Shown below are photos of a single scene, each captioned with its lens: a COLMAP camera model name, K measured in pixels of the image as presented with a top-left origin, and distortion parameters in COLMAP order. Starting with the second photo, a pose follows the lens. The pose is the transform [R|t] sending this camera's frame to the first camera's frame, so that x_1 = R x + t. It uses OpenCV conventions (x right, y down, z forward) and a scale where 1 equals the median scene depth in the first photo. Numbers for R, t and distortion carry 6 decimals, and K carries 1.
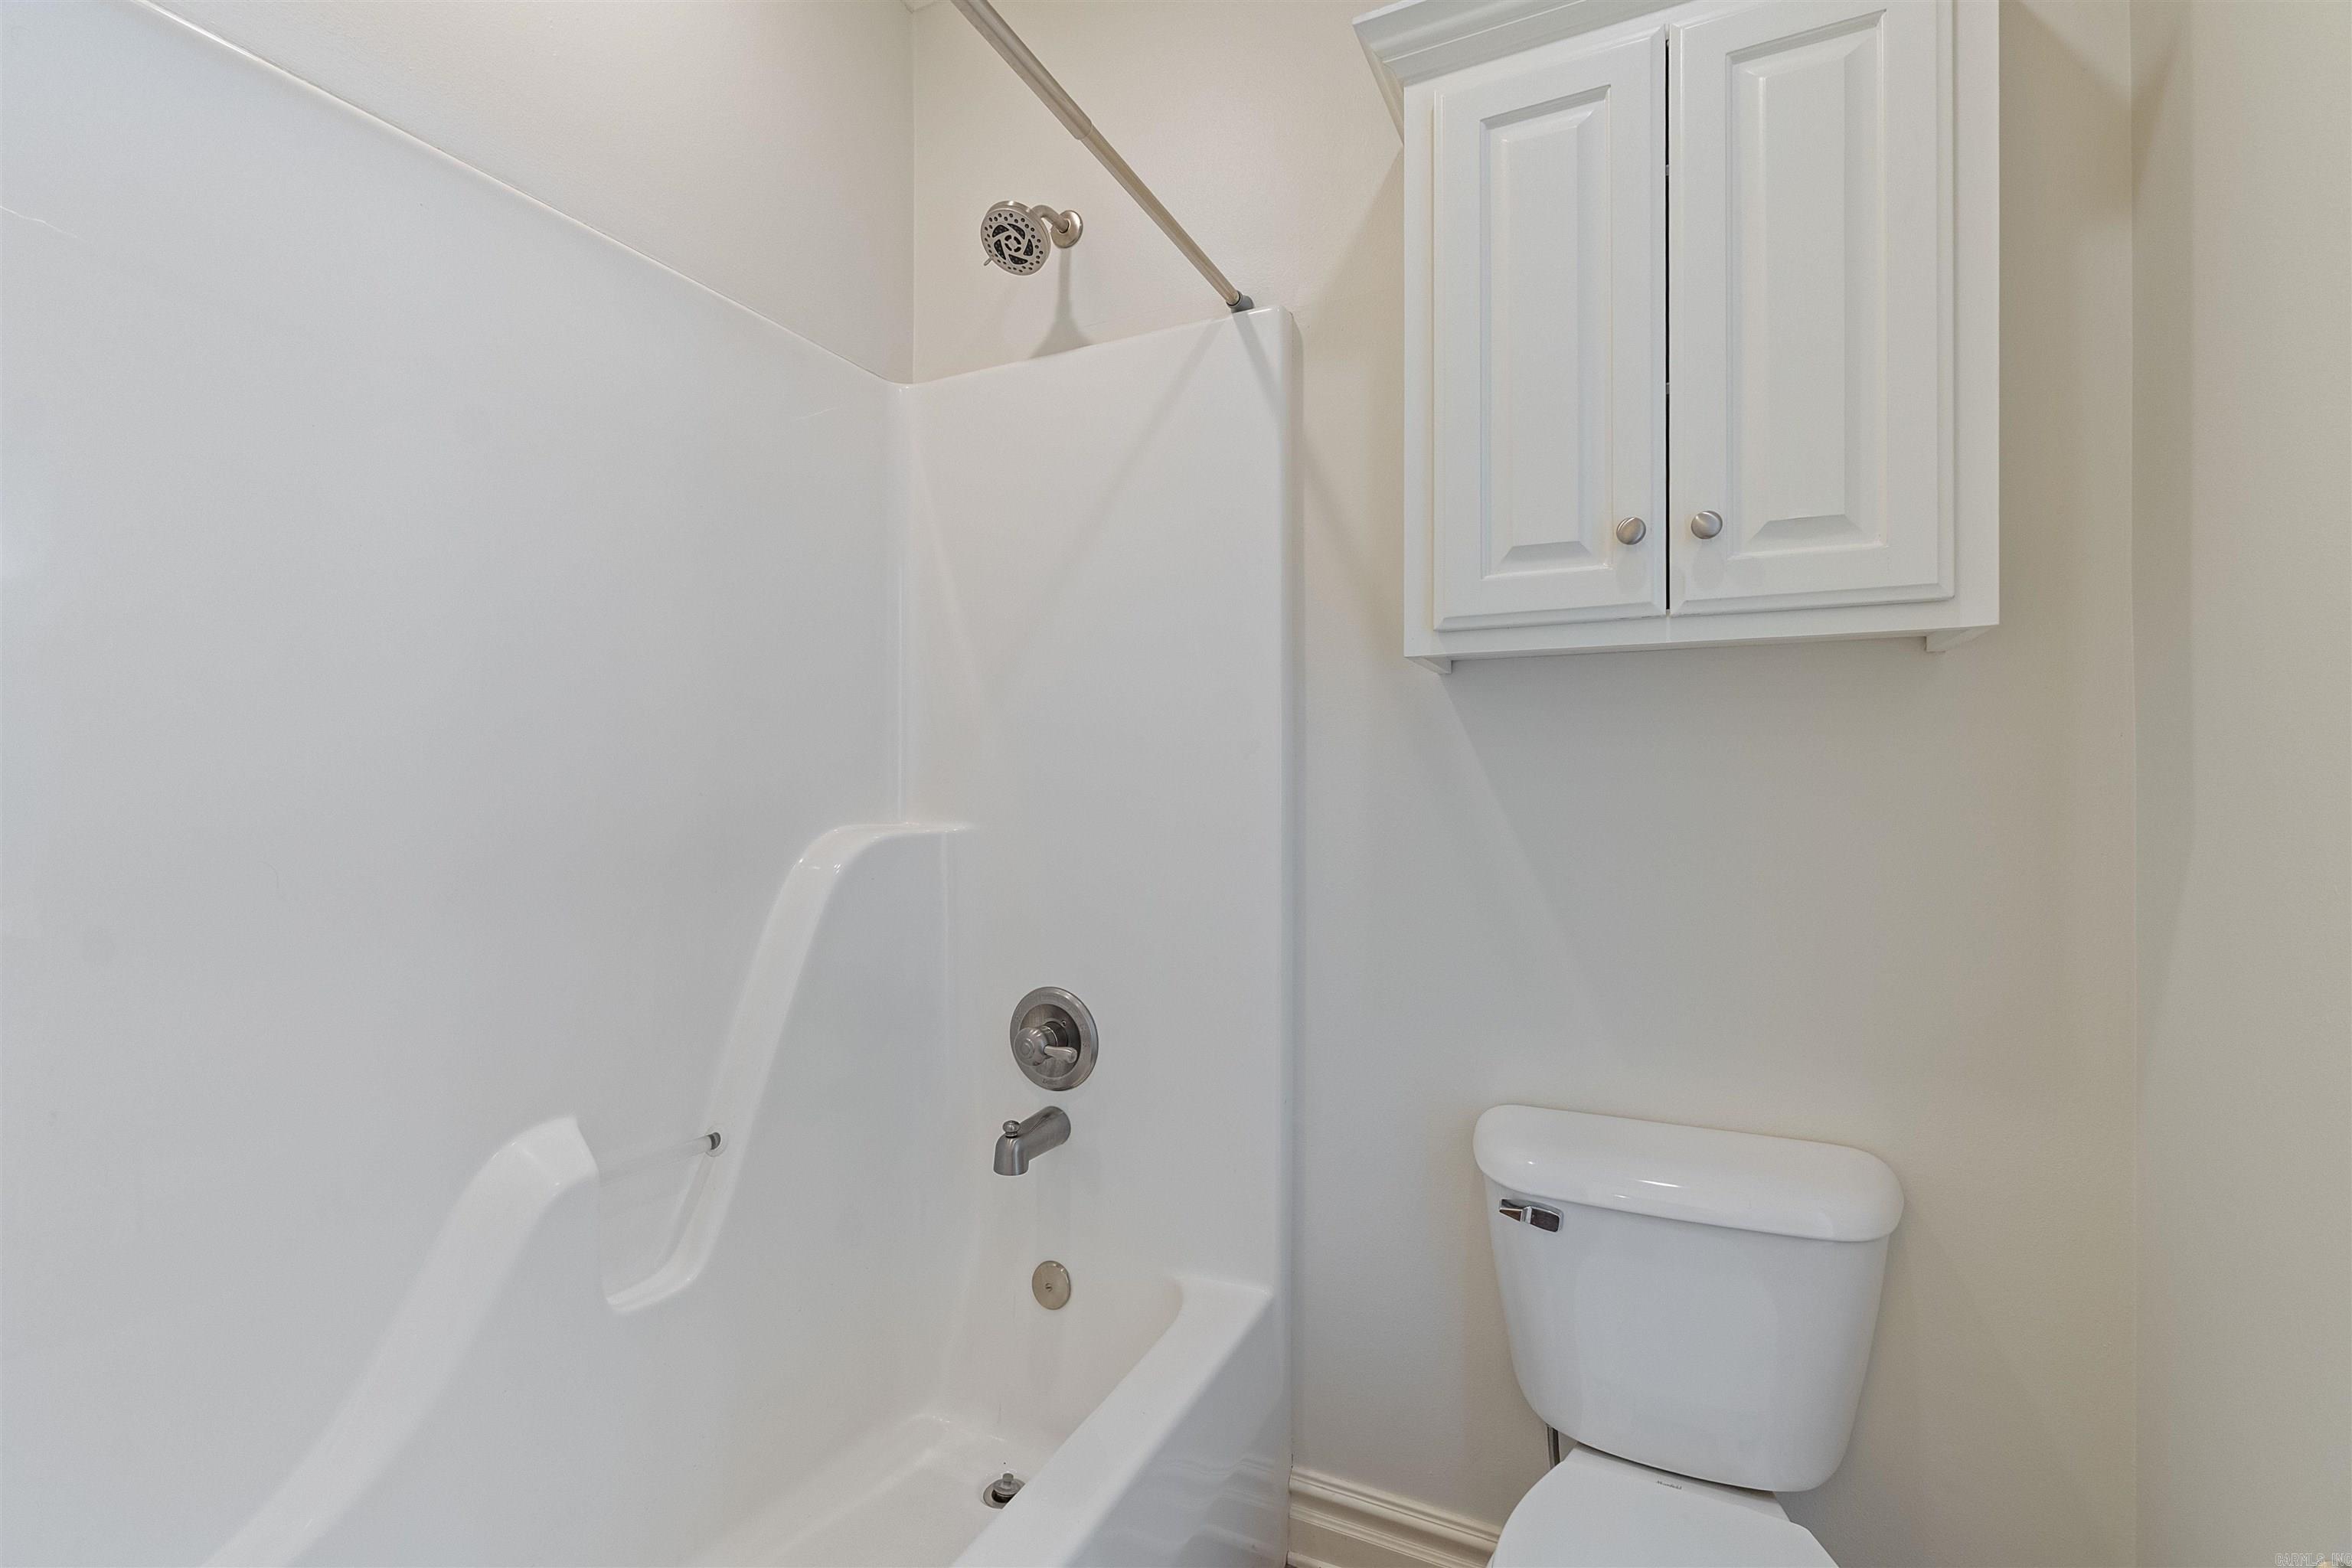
lens RADIAL K [[1031.4, 0, 1176.0], [0, 1031.4, 784.0], [0, 0, 1]] dist [0.000015, 0.000473]
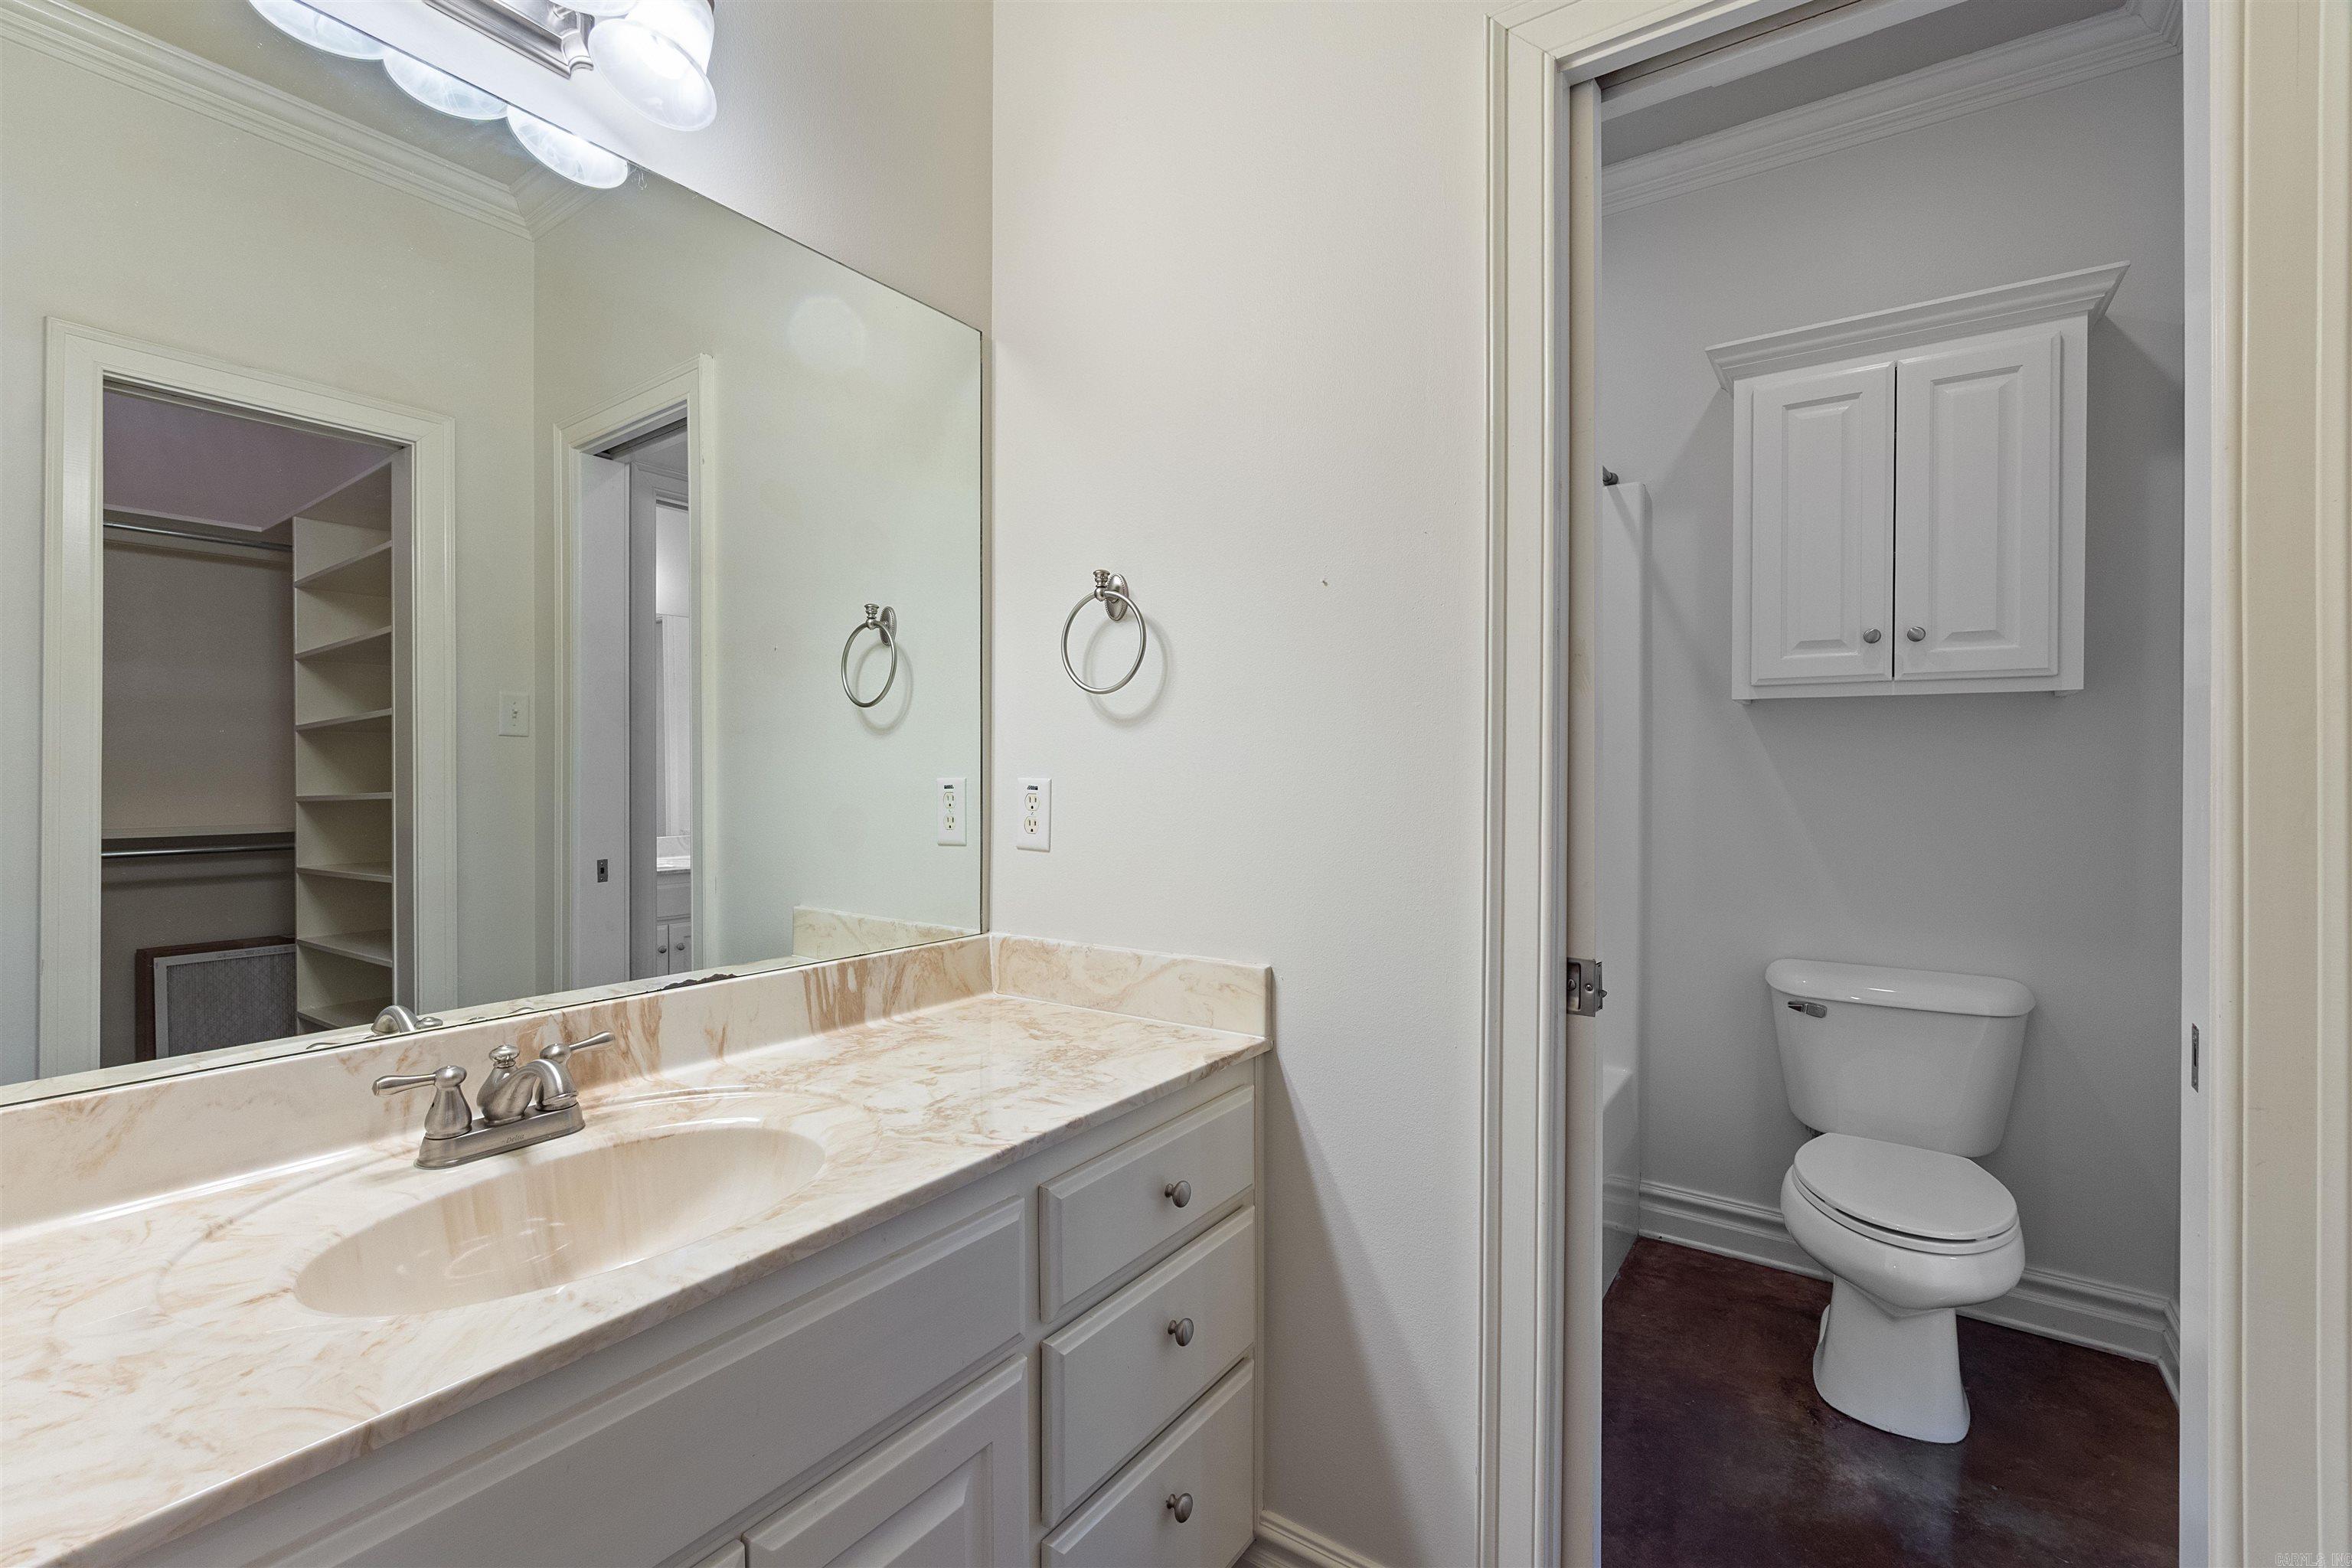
lens RADIAL K [[1031.6, 0, 1183.7], [0, 1031.6, 774.3], [0, 0, 1]] dist [0.010688, -0.000099]
pose [[0.988252, 0.004922, -0.152754, -0.492044], [-0.003757, 0.999962, 0.007916, -0.004192], [0.152787, -0.007249, 0.988232, -1.026224]]
